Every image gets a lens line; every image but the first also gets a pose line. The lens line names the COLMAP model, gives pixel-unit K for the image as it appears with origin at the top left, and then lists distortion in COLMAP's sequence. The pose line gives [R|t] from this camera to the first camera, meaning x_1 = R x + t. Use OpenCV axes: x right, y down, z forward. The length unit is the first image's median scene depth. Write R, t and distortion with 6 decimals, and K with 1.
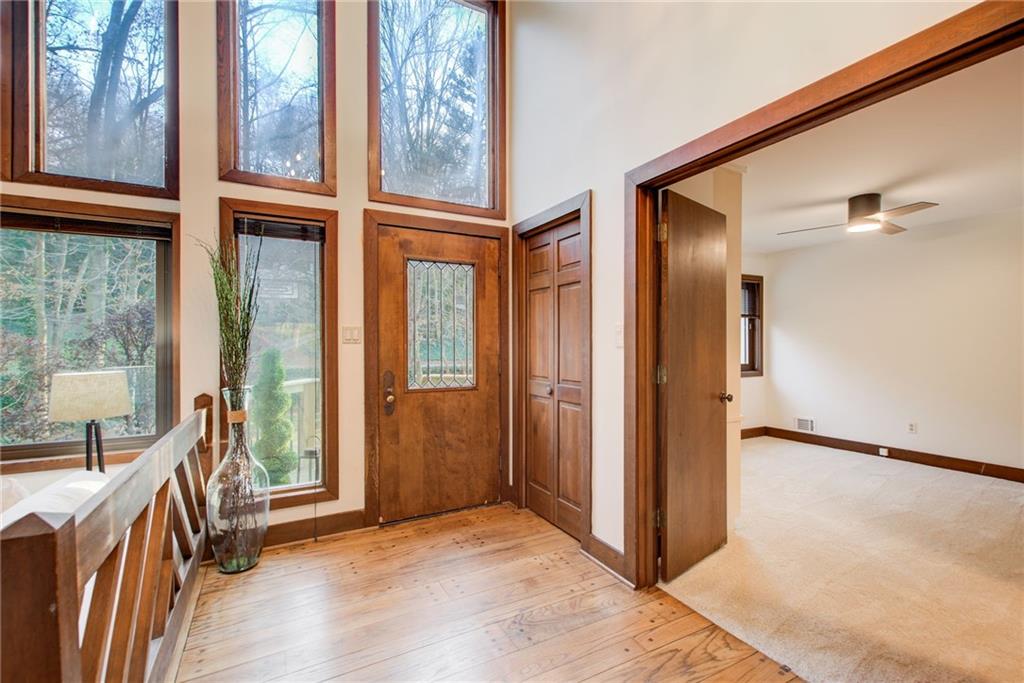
lens RADIAL K [[453.9, 0, 511.4], [0, 453.9, 343.4], [0, 0, 1]] dist [0.008334, -0.000002]
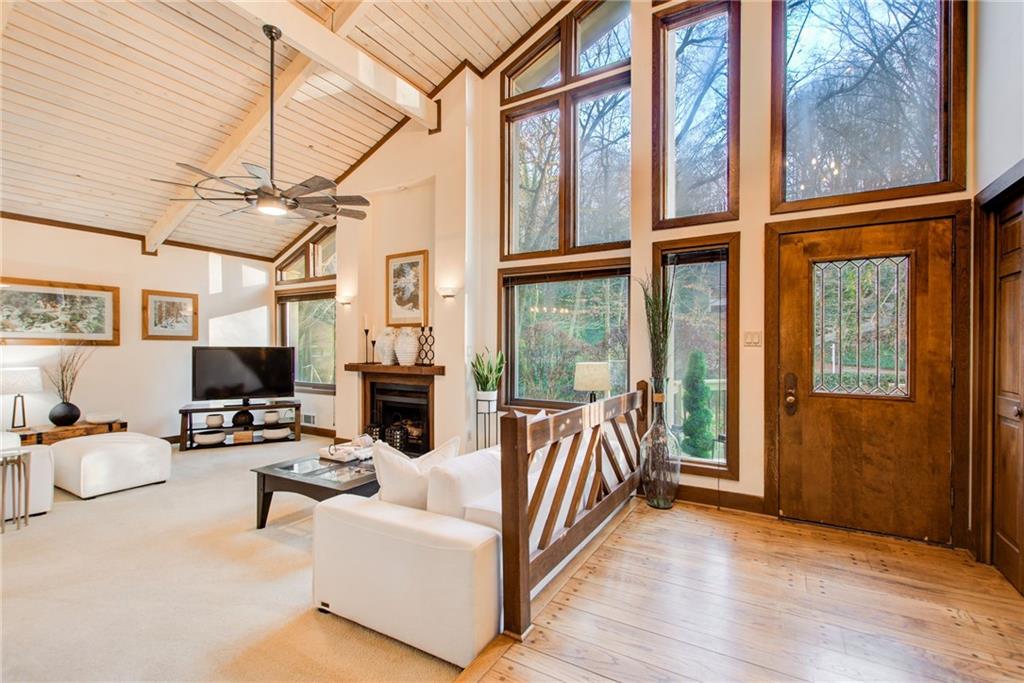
lens RADIAL K [[453.9, 0, 514.5], [0, 453.9, 344.3], [0, 0, 1]] dist [0.008334, -0.000002]
pose [[0.519783, 0.002332, -0.854295, 0.291963], [-0.005363, 0.999985, -0.000533, -0.001009], [0.854282, 0.004858, 0.519788, -0.085495]]
